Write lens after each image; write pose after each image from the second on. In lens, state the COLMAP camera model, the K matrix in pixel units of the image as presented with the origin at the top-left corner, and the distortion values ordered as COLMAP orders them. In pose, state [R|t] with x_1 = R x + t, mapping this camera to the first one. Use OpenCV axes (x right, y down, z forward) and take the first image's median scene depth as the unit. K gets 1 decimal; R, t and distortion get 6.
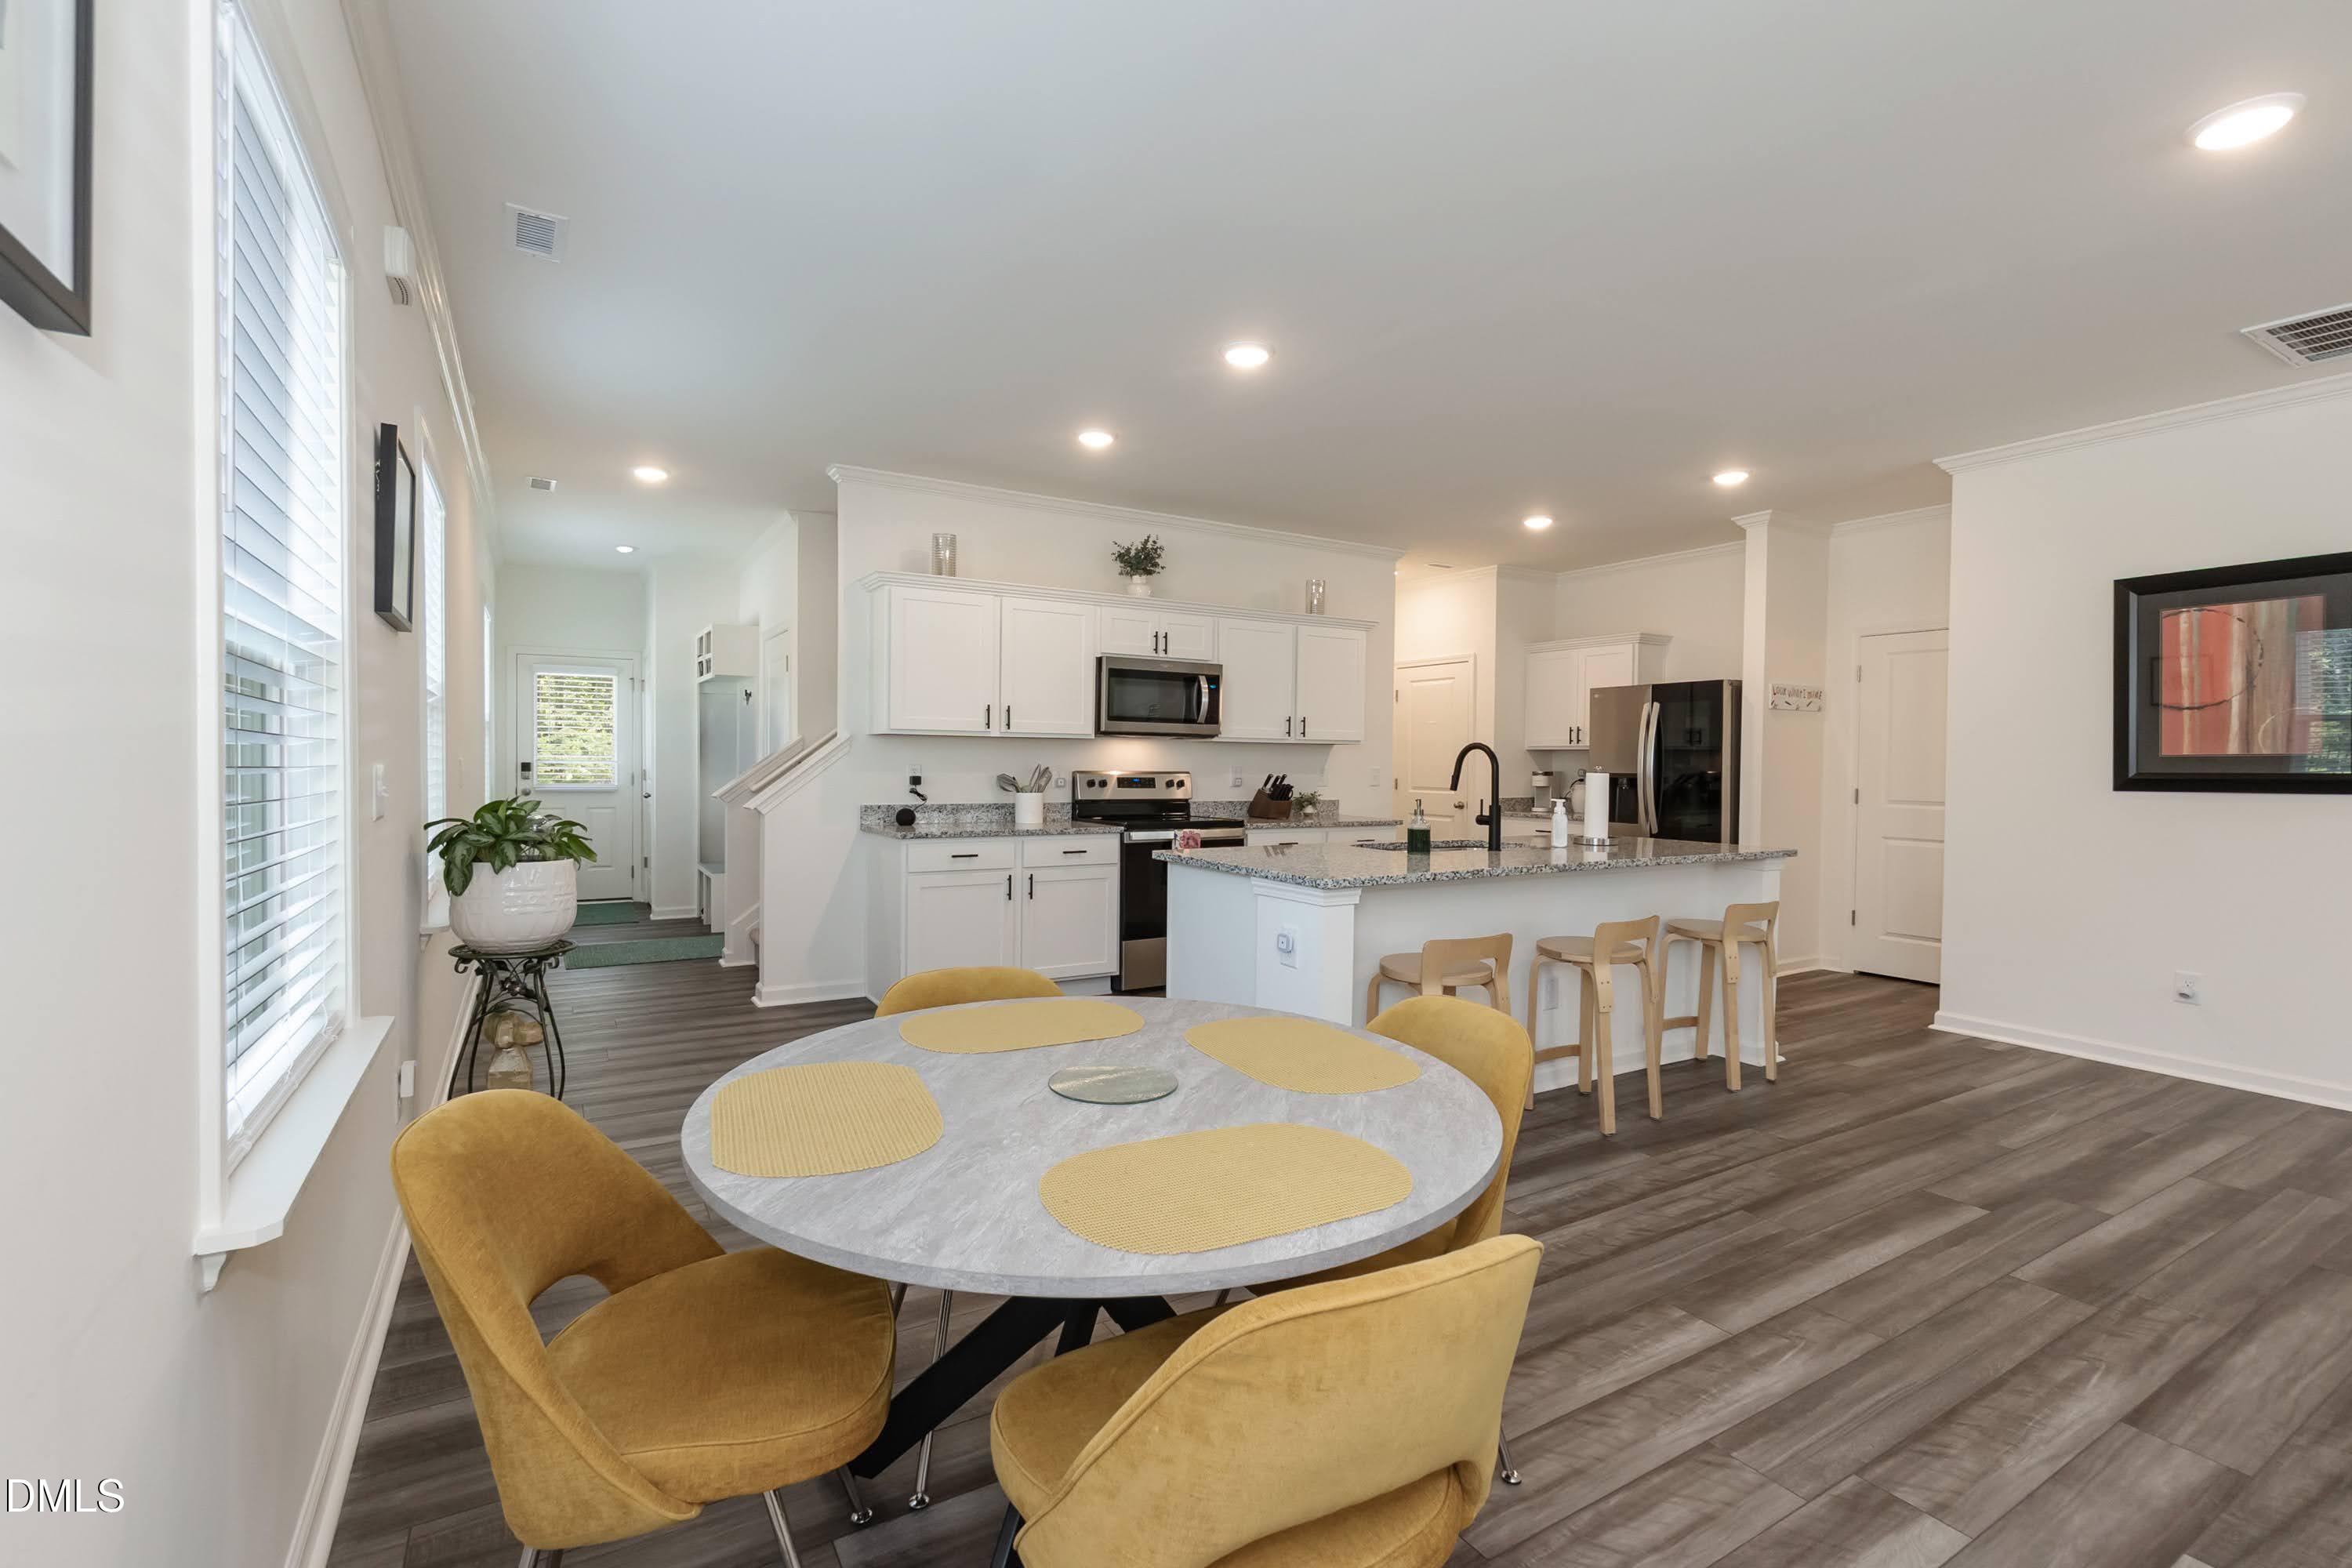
lens RADIAL K [[1005.6, 0, 1189.1], [0, 1005.6, 778.7], [0, 0, 1]] dist [-0.000258, 0.000444]
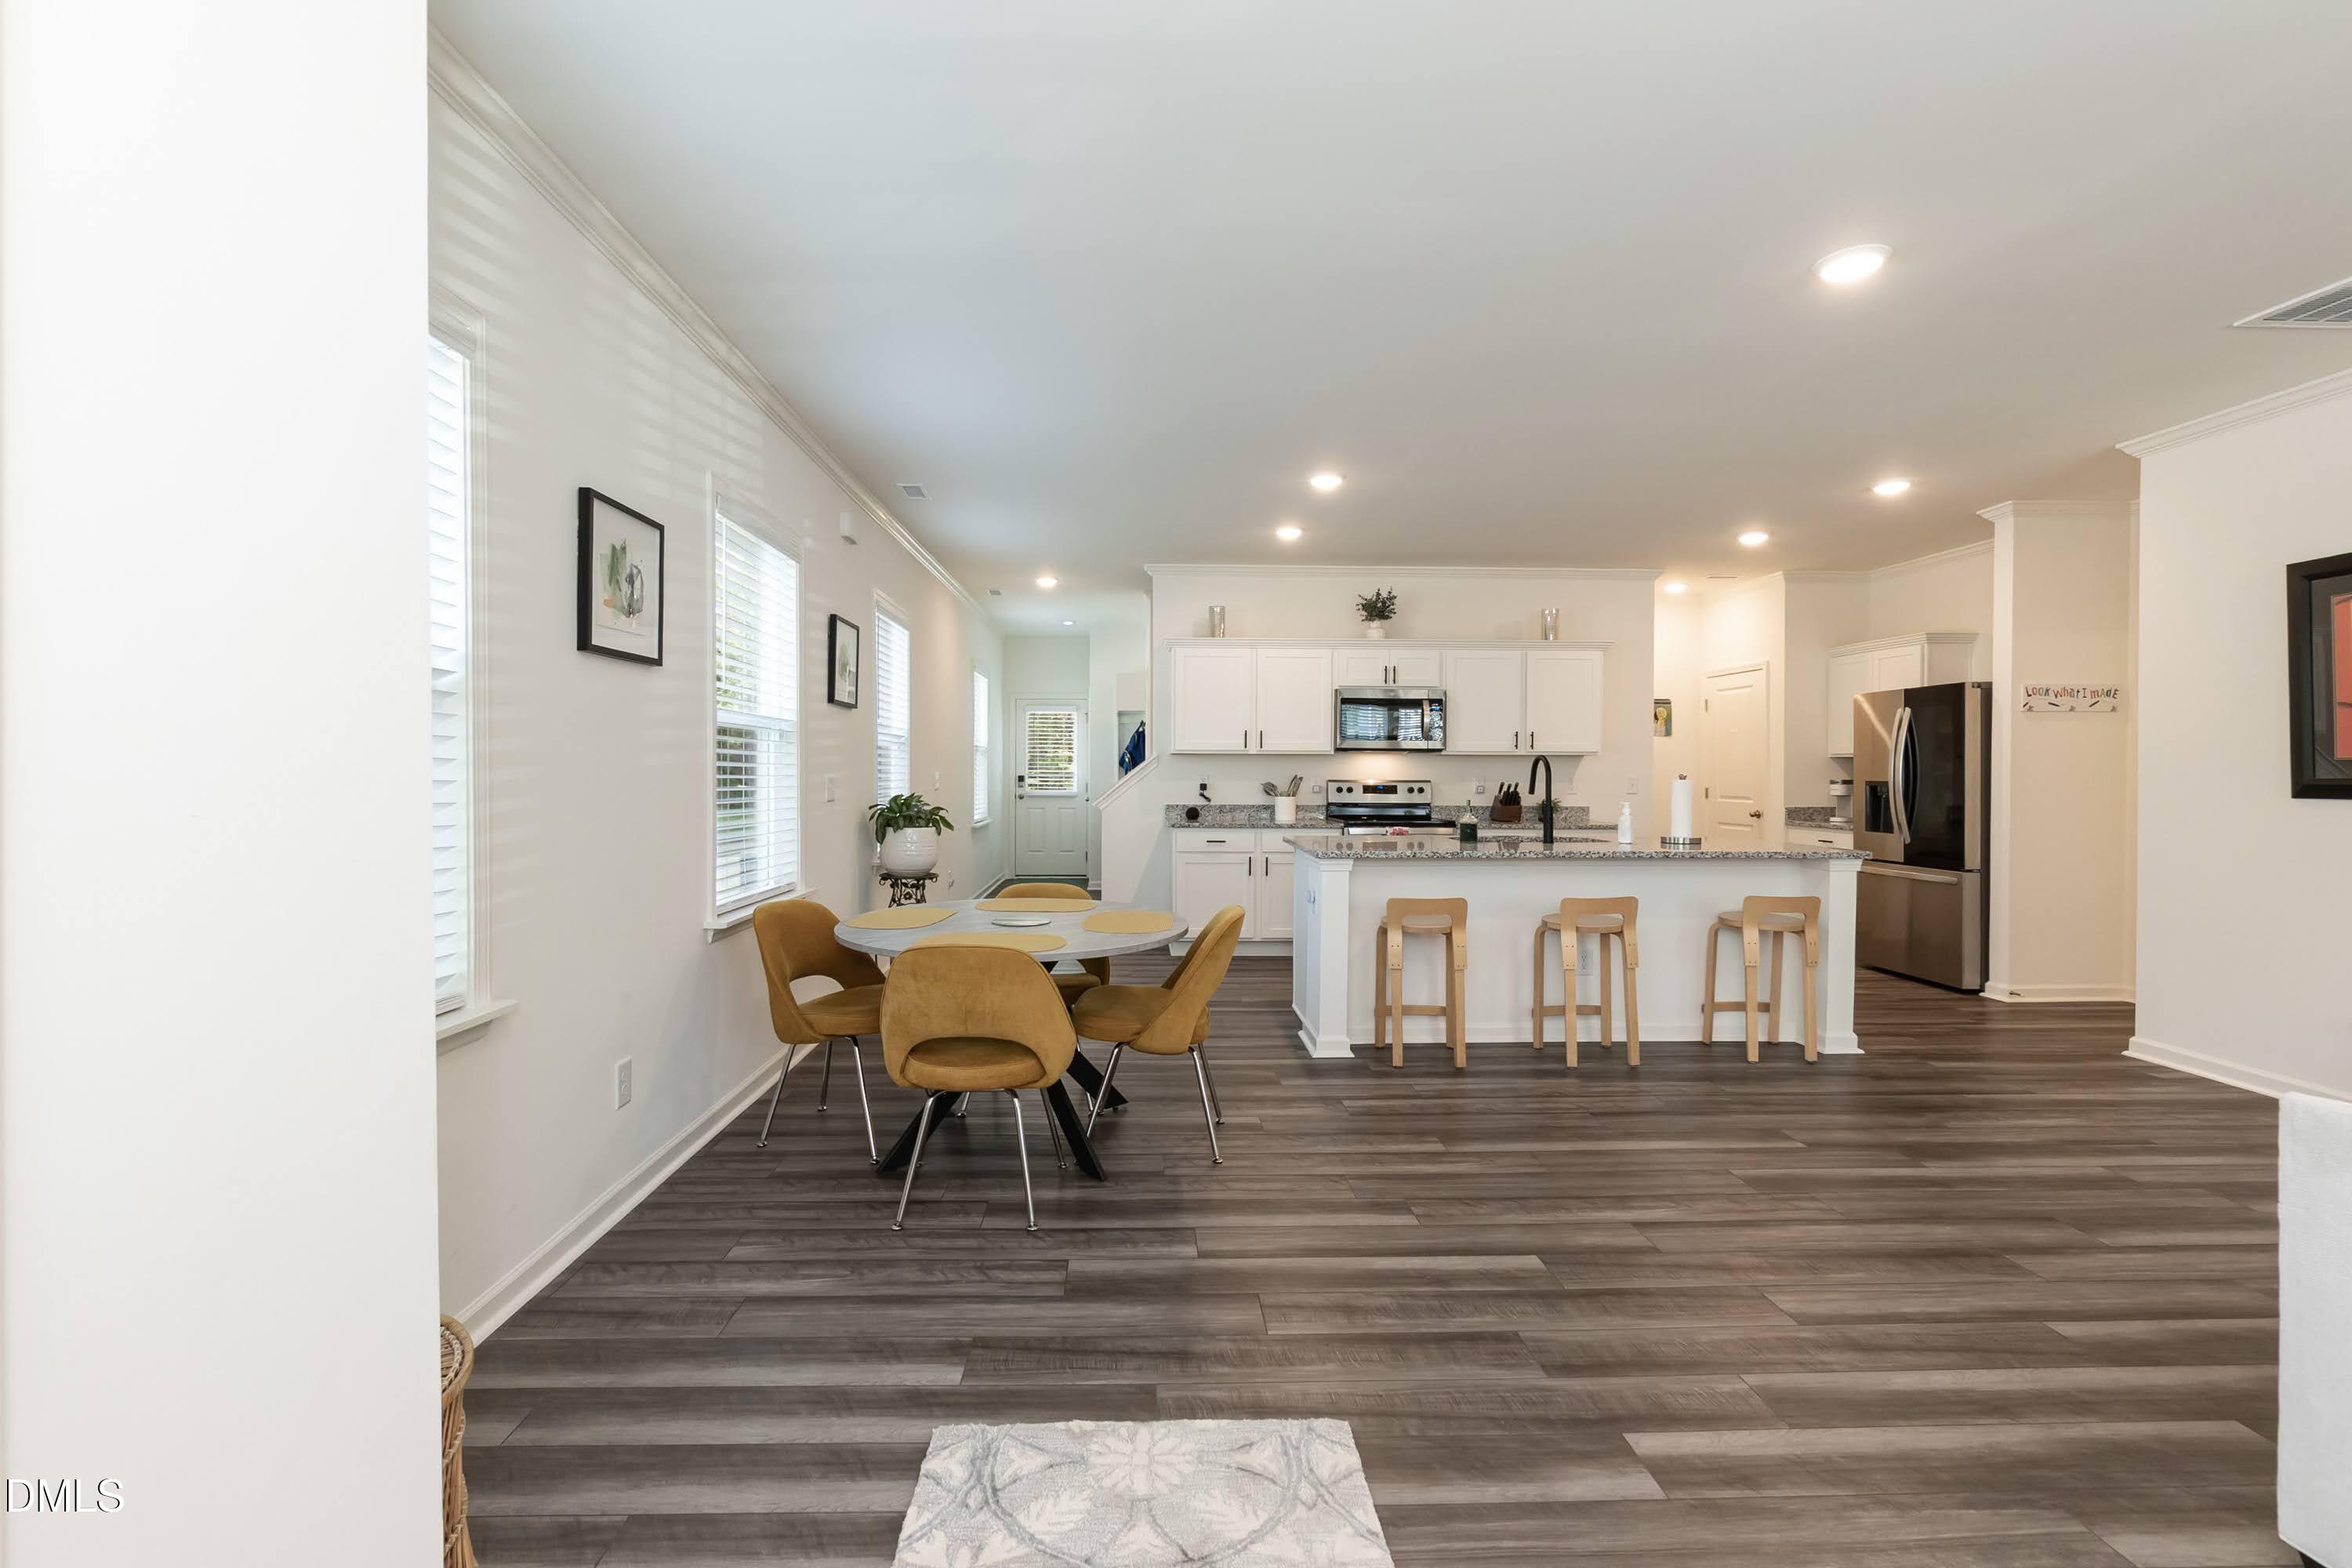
lens RADIAL K [[1005.6, 0, 1181.4], [0, 1005.6, 784.1], [0, 0, 1]] dist [-0.000258, 0.000444]
pose [[0.871284, -0.000027, -0.490779, 0.370608], [-0.003200, 0.999978, -0.005735, 0.005815], [0.490768, 0.006567, 0.871265, -0.201726]]
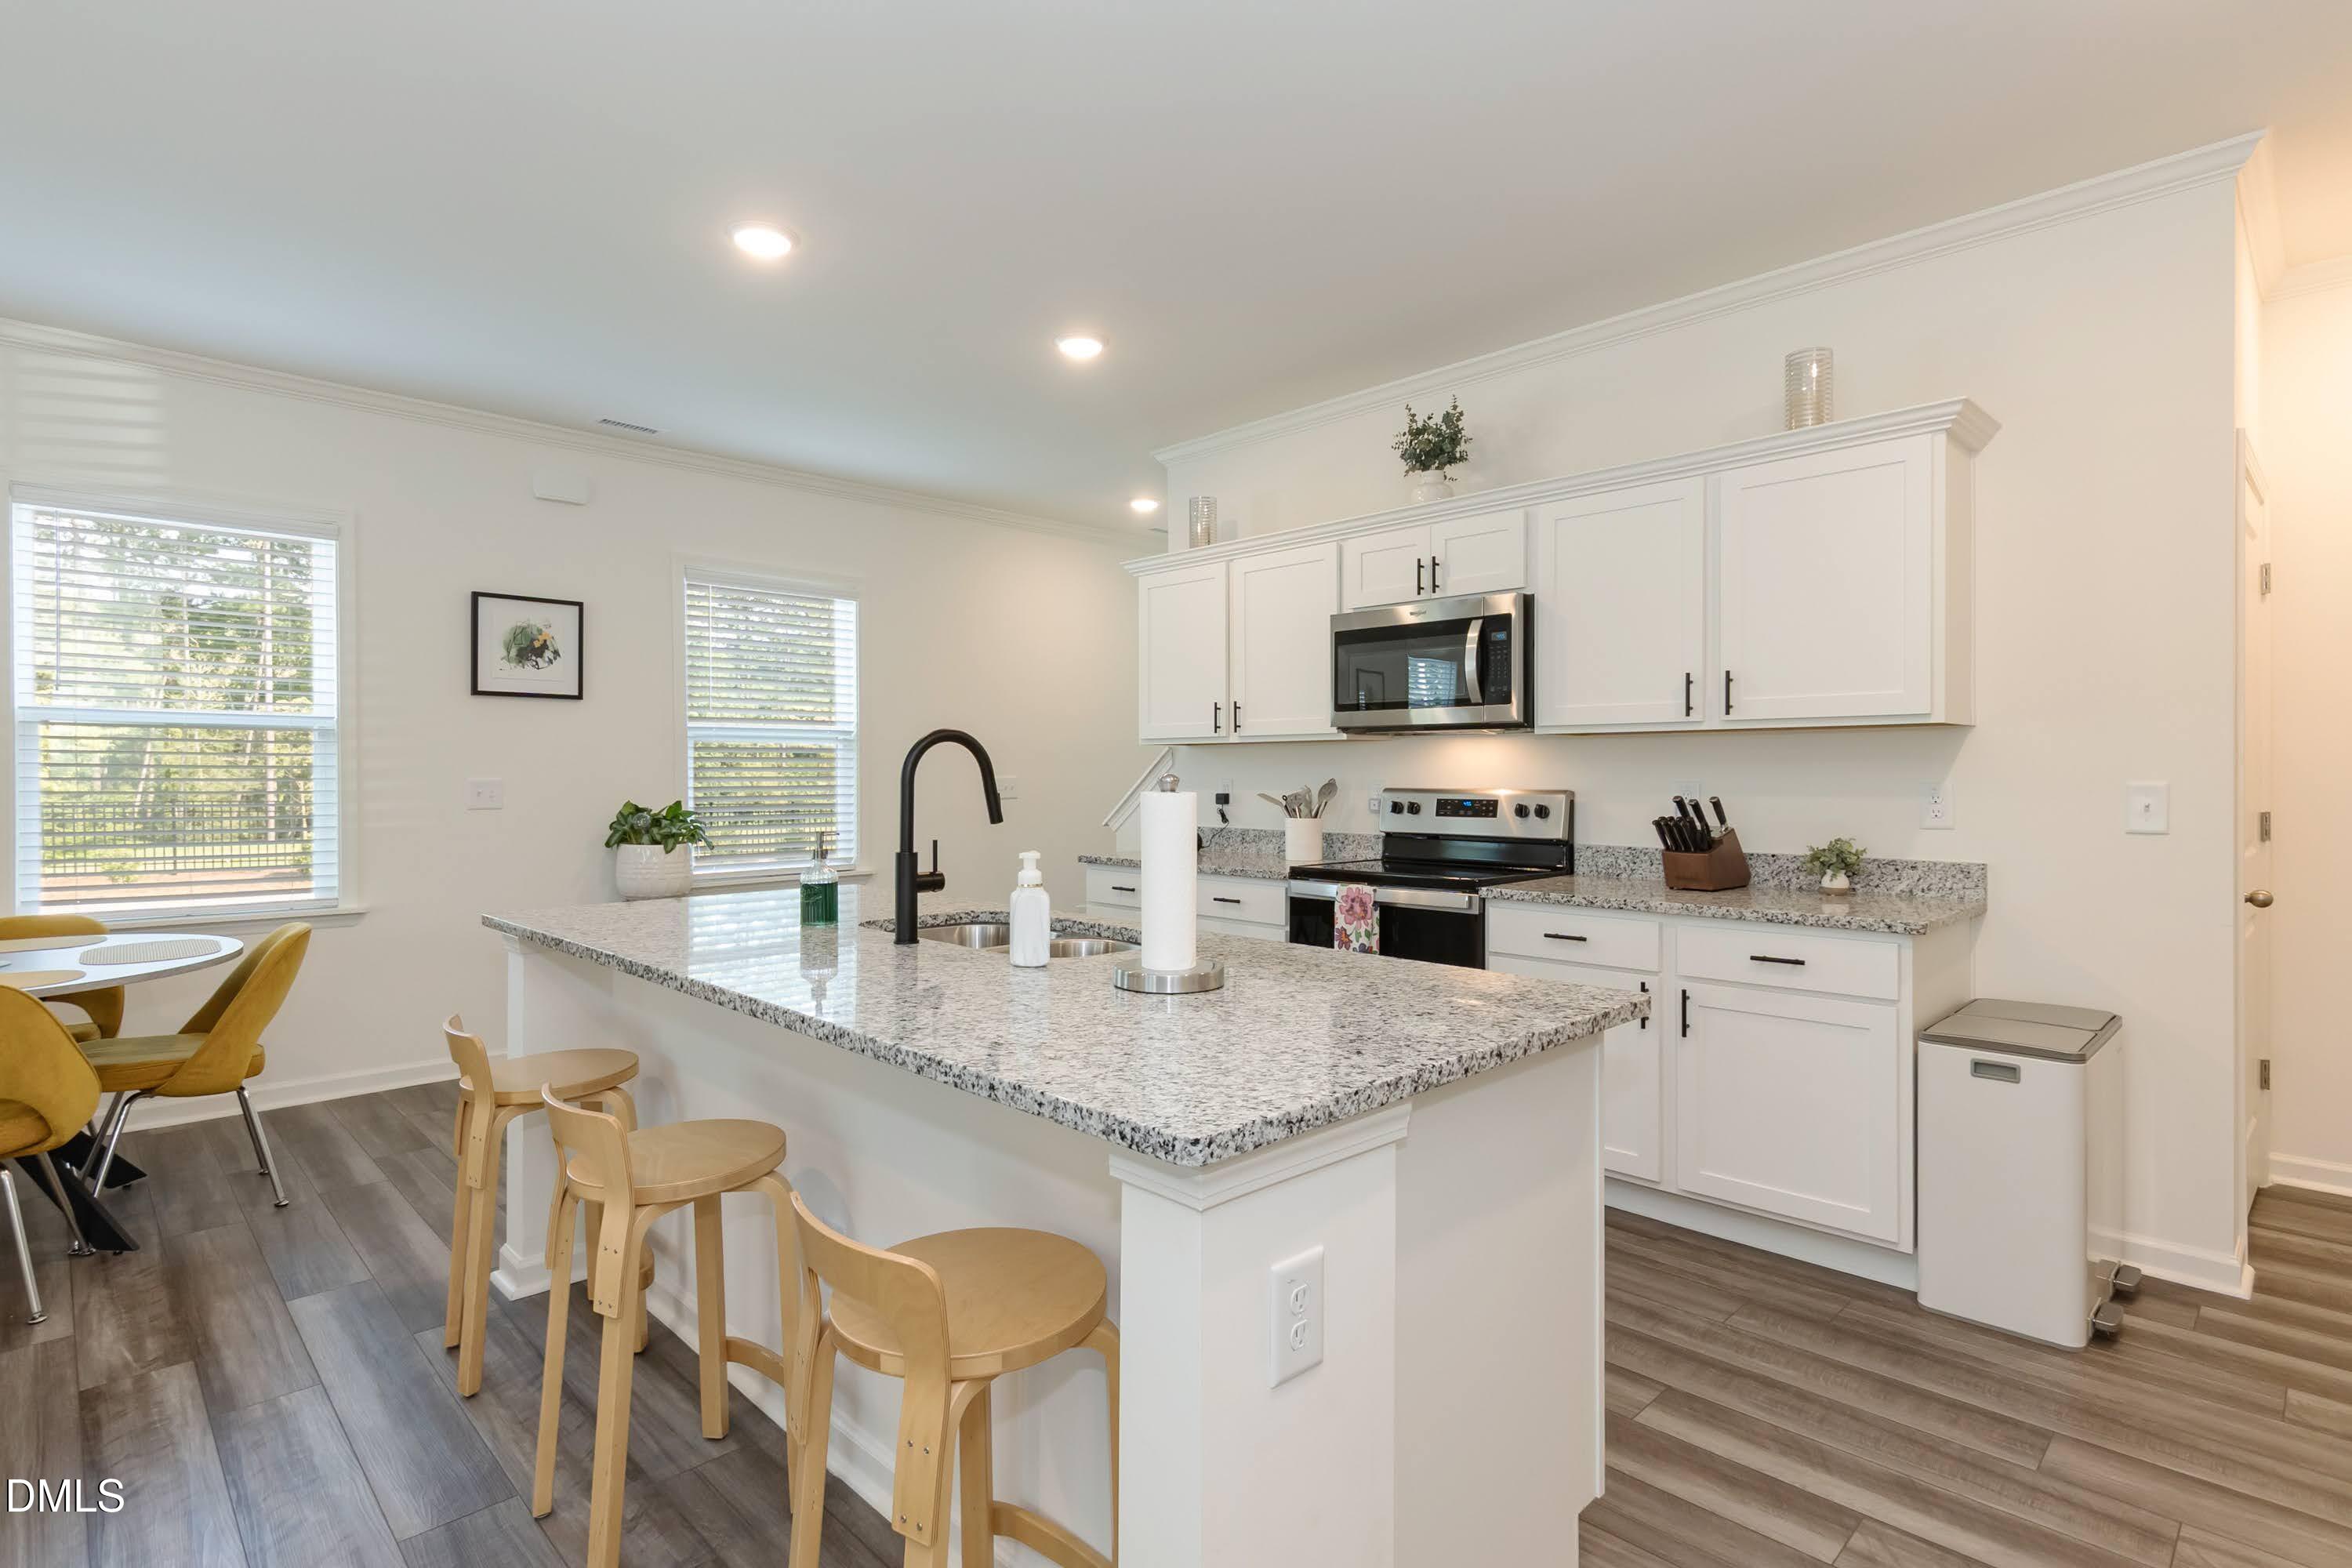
lens RADIAL K [[1183.3, 0, 1142.4], [0, 1183.3, 790.1], [0, 0, 1]] dist [0.002384, -0.000912]
pose [[0.238974, 0.003816, -0.971018, 0.653839], [-0.013703, 0.999906, 0.000557, -0.005141], [0.970929, 0.013172, 0.239004, 0.702417]]
